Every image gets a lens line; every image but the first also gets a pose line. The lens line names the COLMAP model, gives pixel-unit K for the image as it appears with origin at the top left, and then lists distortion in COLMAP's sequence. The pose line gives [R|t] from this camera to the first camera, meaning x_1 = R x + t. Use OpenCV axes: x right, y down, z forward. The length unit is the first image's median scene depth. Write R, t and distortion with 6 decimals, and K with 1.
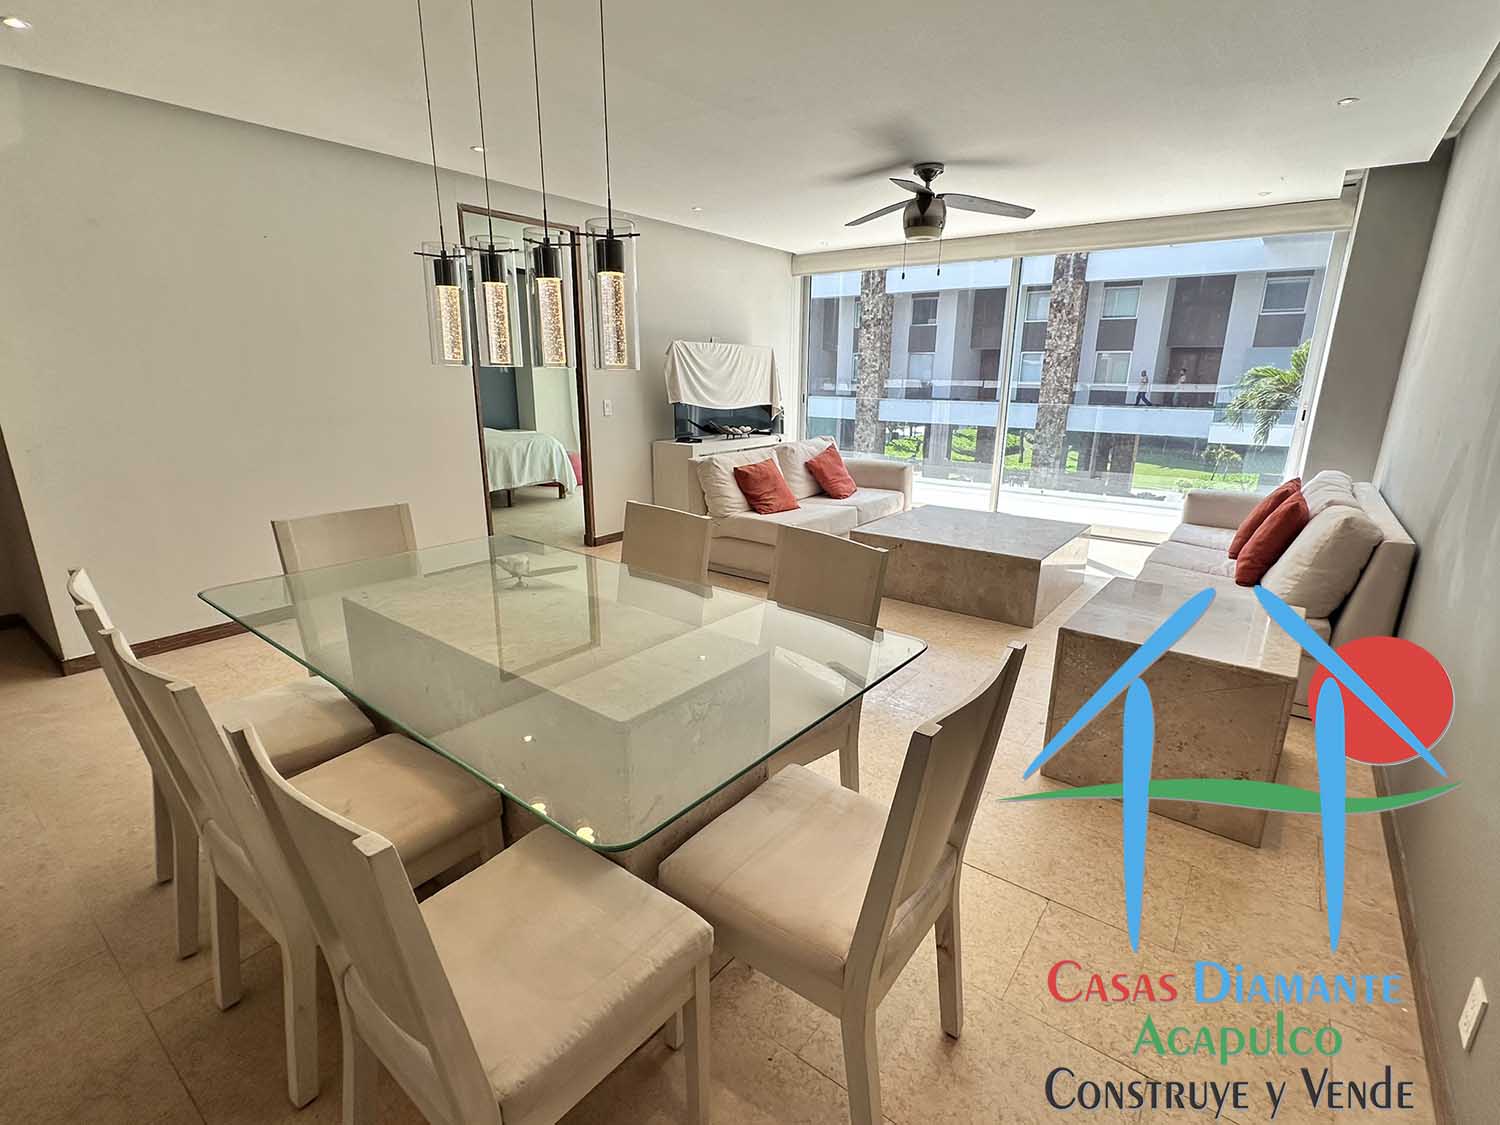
lens RADIAL K [[702.7, 0, 750.0], [0, 702.7, 562.5], [0, 0, 1]] dist [0.000978, 0.000098]
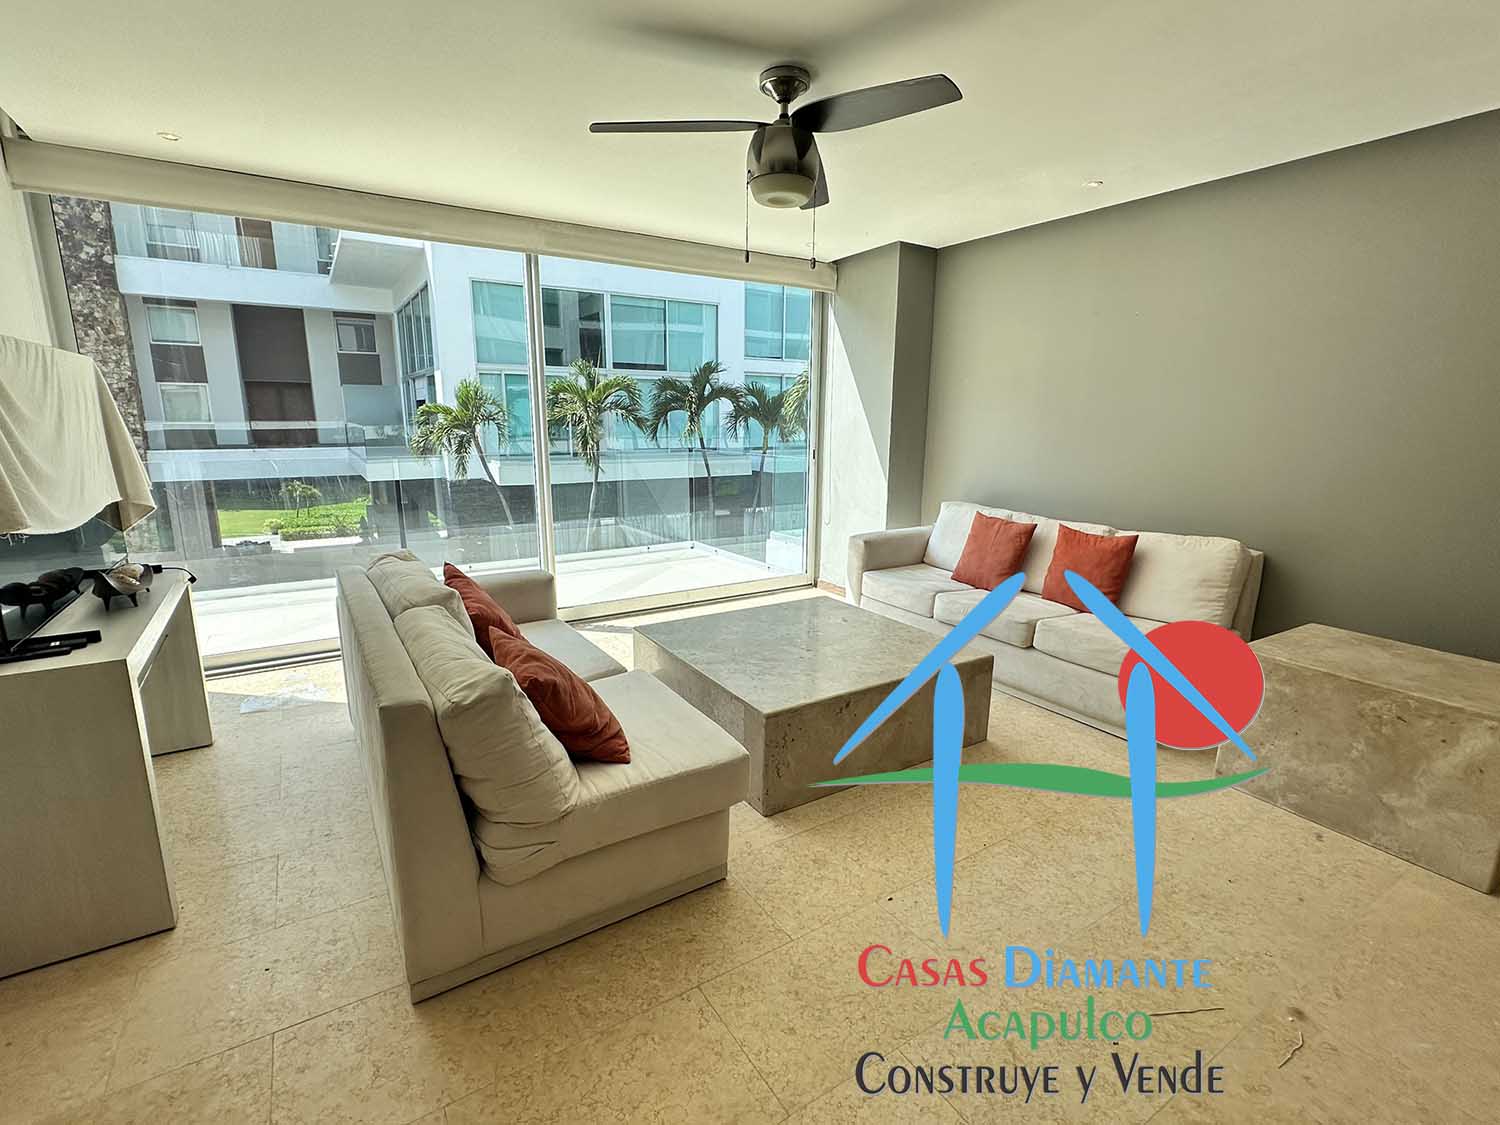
lens RADIAL K [[702.7, 0, 750.0], [0, 702.7, 562.5], [0, 0, 1]] dist [0.000978, 0.000098]
pose [[0.349878, -0.200166, 0.915160, -0.051849], [0.242291, 0.963001, 0.117998, -0.035053], [-0.904920, 0.180450, 0.385432, 0.122155]]
